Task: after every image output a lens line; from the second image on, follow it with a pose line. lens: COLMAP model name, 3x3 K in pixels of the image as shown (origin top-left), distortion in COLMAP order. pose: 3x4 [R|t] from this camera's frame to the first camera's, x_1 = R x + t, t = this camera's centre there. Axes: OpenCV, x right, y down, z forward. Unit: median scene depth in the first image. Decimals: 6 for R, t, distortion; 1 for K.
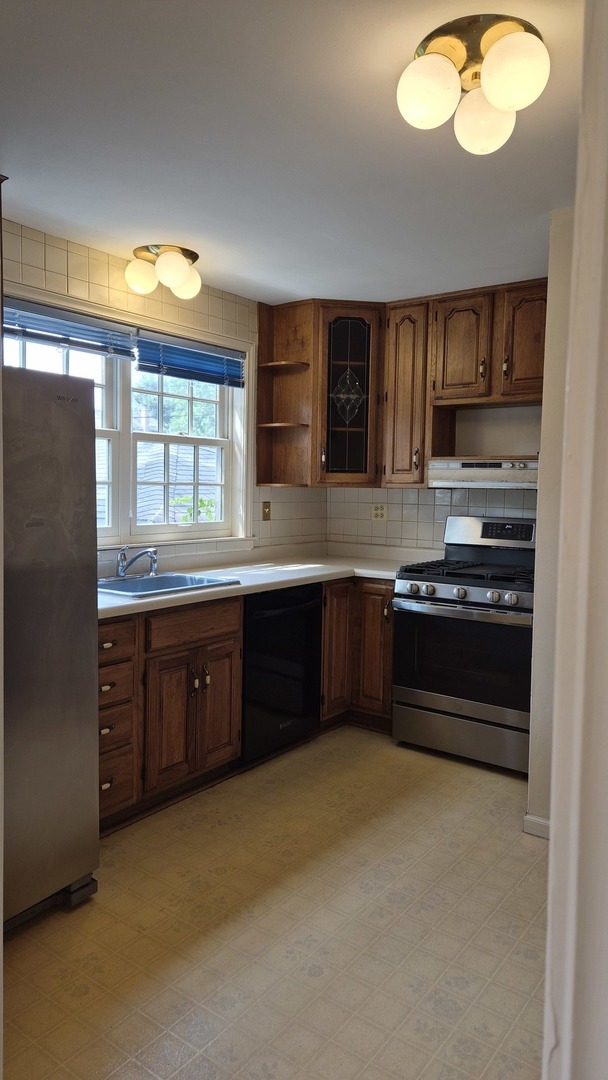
lens RADIAL K [[724.4, 0, 301.6], [0, 724.4, 536.2], [0, 0, 1]] dist [0.050280, -0.004670]
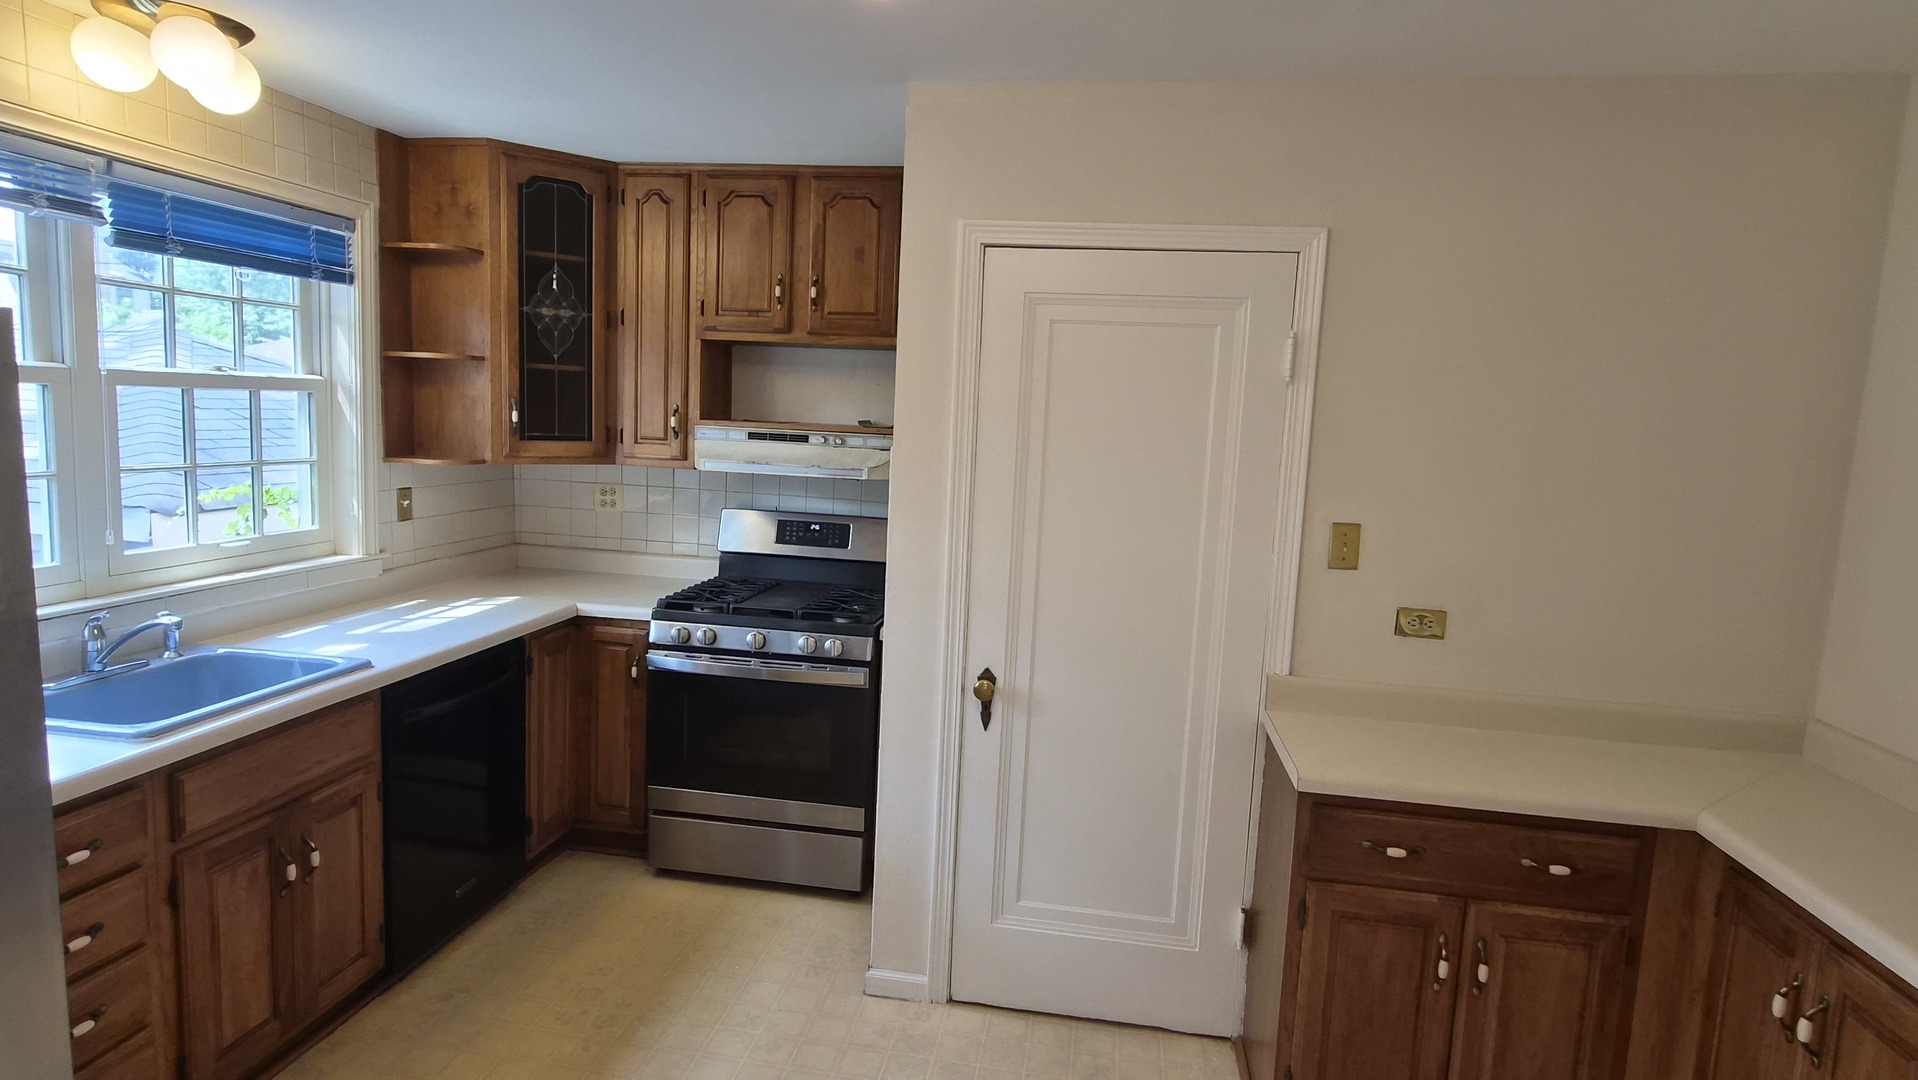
lens RADIAL K [[1015.0, 0, 959.2], [0, 1015.0, 539.9], [0, 0, 1]] dist [0.000594, -0.003613]
pose [[0.884838, -0.031104, 0.464860, -0.039149], [-0.001325, 0.997597, 0.069272, -0.070286], [-0.465898, -0.061910, 0.882670, 0.107210]]
